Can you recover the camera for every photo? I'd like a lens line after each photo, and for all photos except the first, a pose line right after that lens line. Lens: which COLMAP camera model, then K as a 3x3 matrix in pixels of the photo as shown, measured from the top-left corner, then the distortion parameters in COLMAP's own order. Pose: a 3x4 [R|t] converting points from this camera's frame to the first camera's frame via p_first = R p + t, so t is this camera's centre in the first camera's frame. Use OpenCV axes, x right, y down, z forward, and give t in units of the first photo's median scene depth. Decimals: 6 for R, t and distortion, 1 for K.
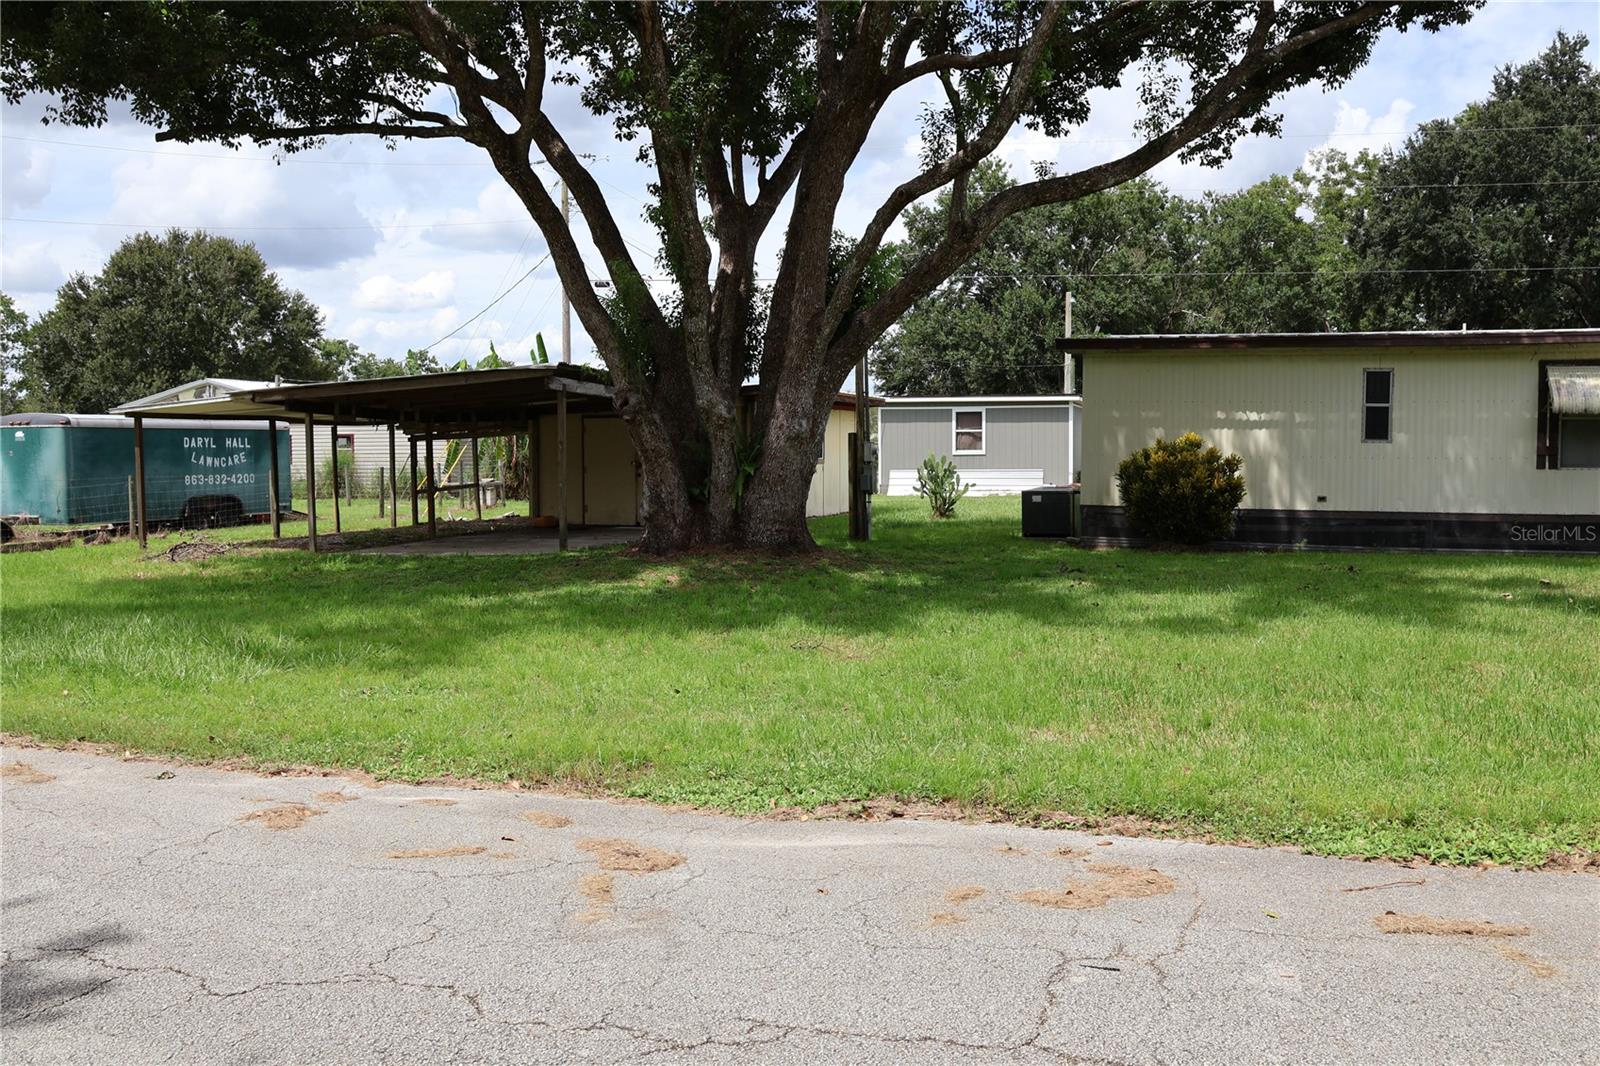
lens RADIAL K [[1347.4, 0, 809.5], [0, 1347.4, 545.5], [0, 0, 1]] dist [-0.156050, 0.126802]
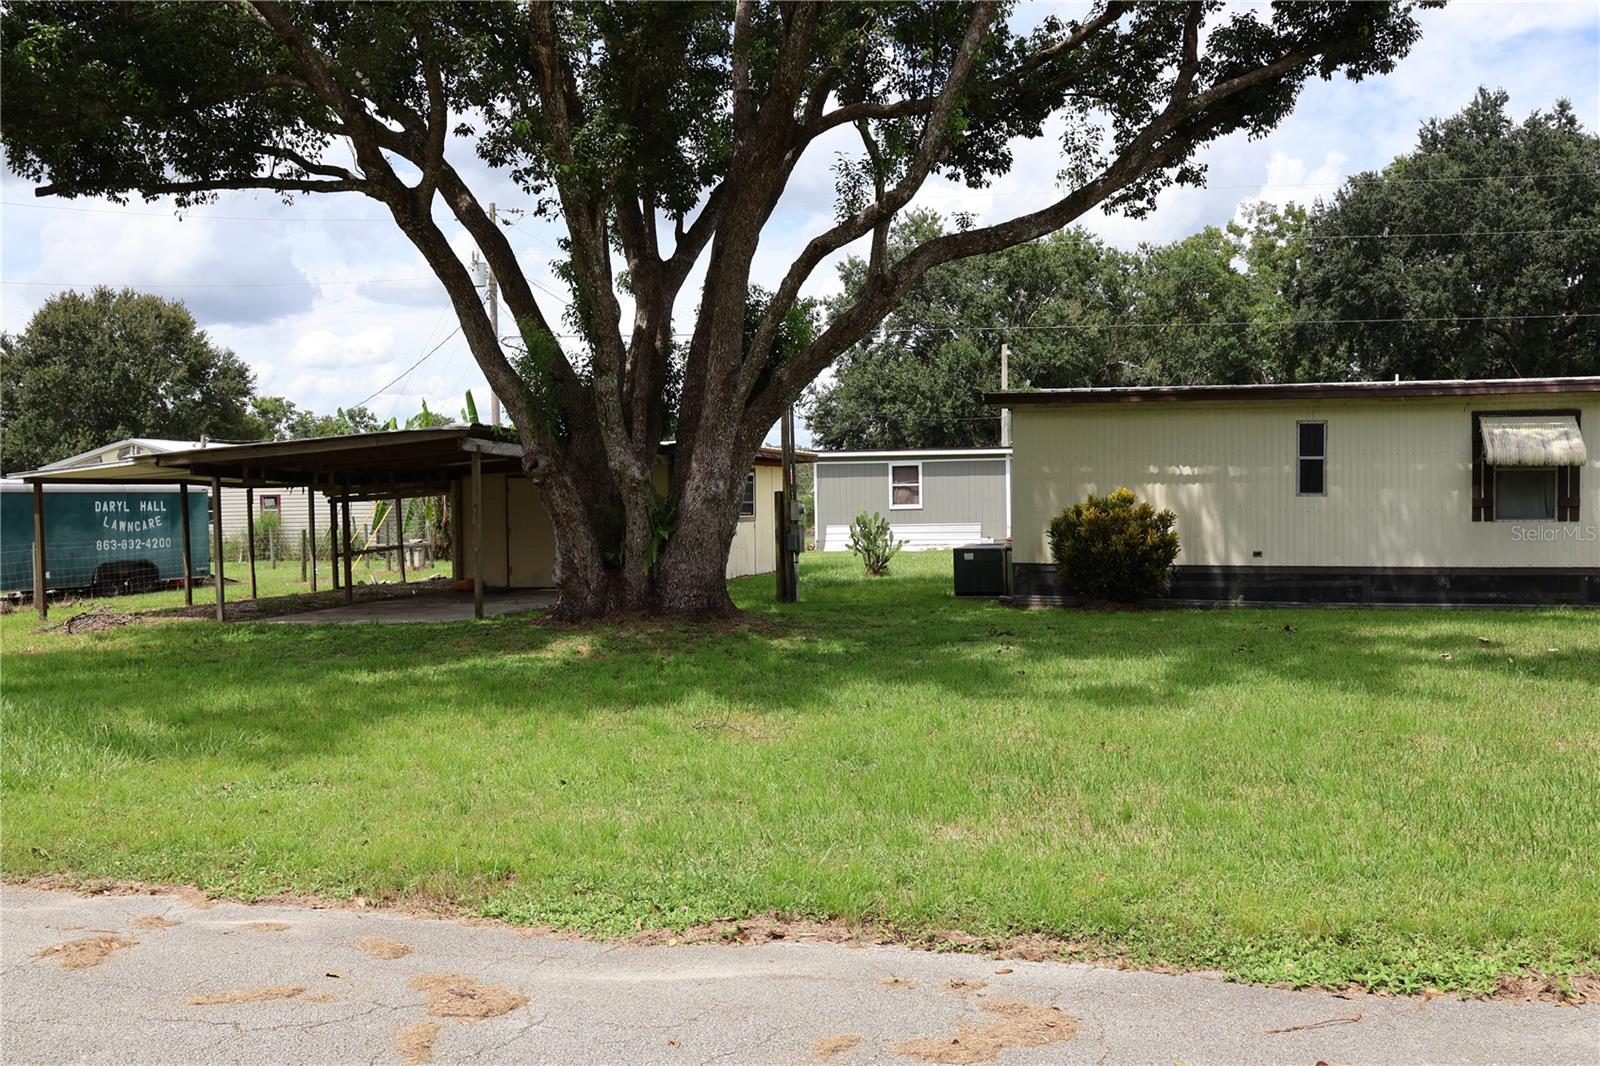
lens RADIAL K [[1347.1, 0, 801.6], [0, 1347.1, 558.0], [0, 0, 1]] dist [-0.165412, 0.132446]
pose [[0.999336, -0.011448, 0.034595, 0.016626], [0.012476, 0.999482, -0.029653, -0.007725], [-0.034238, 0.030065, 0.998961, 0.031317]]
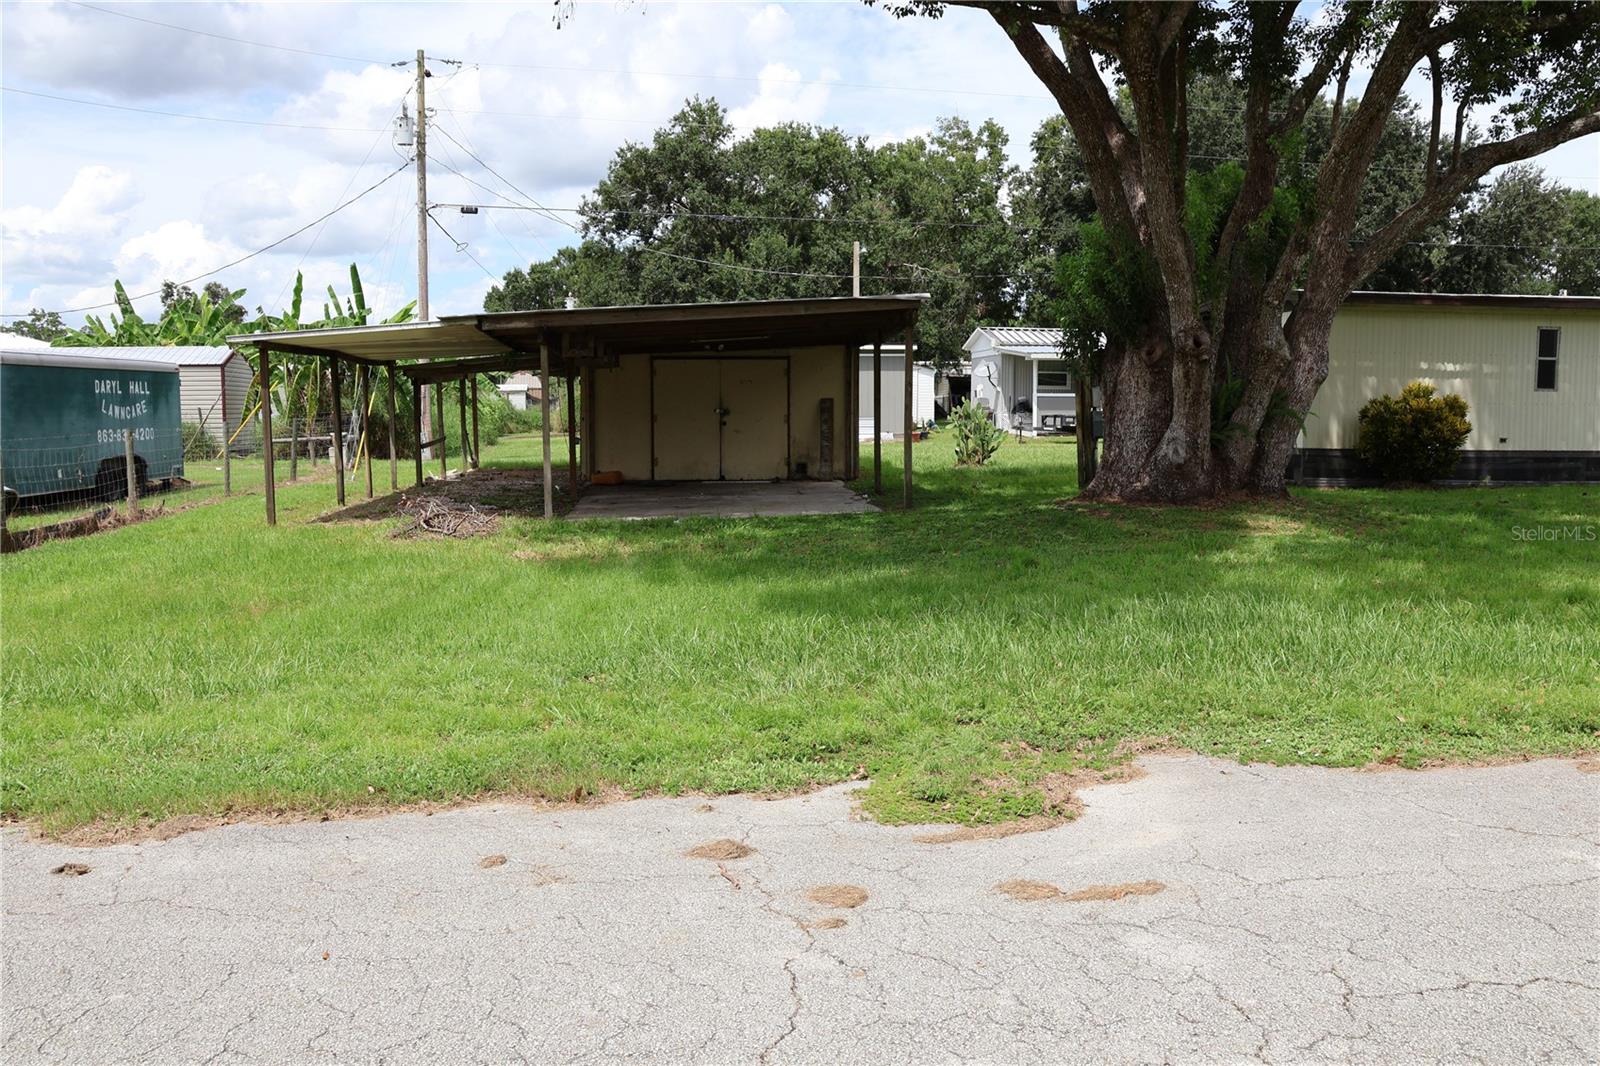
lens RADIAL K [[1347.4, 0, 809.5], [0, 1347.4, 545.5], [0, 0, 1]] dist [-0.156050, 0.126802]
pose [[0.912450, -0.043682, 0.406850, -0.637532], [0.029493, 0.998720, 0.041085, -0.008560], [-0.408124, -0.025489, 0.912571, 0.219083]]
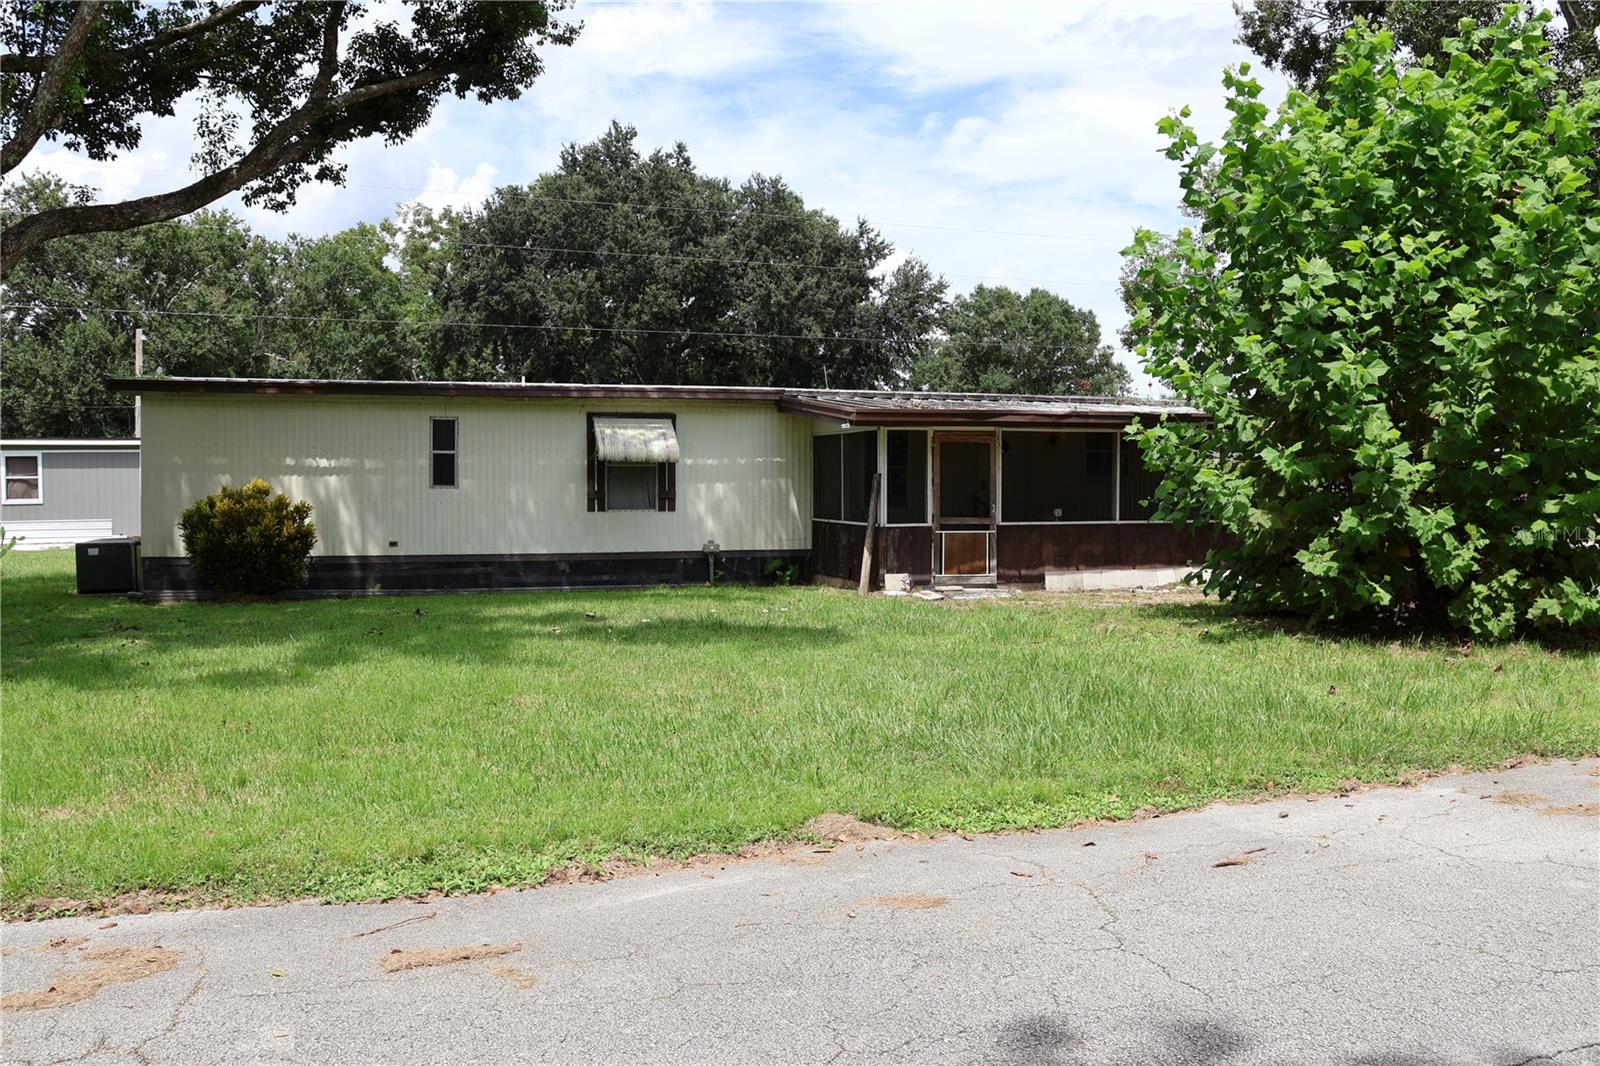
lens RADIAL K [[1347.4, 0, 809.5], [0, 1347.4, 545.5], [0, 0, 1]] dist [-0.156050, 0.126802]
pose [[0.792272, -0.023506, 0.609715, 0.018703], [0.044367, 0.998832, -0.019144, -0.000424], [-0.608552, 0.042218, 0.792390, -0.006149]]
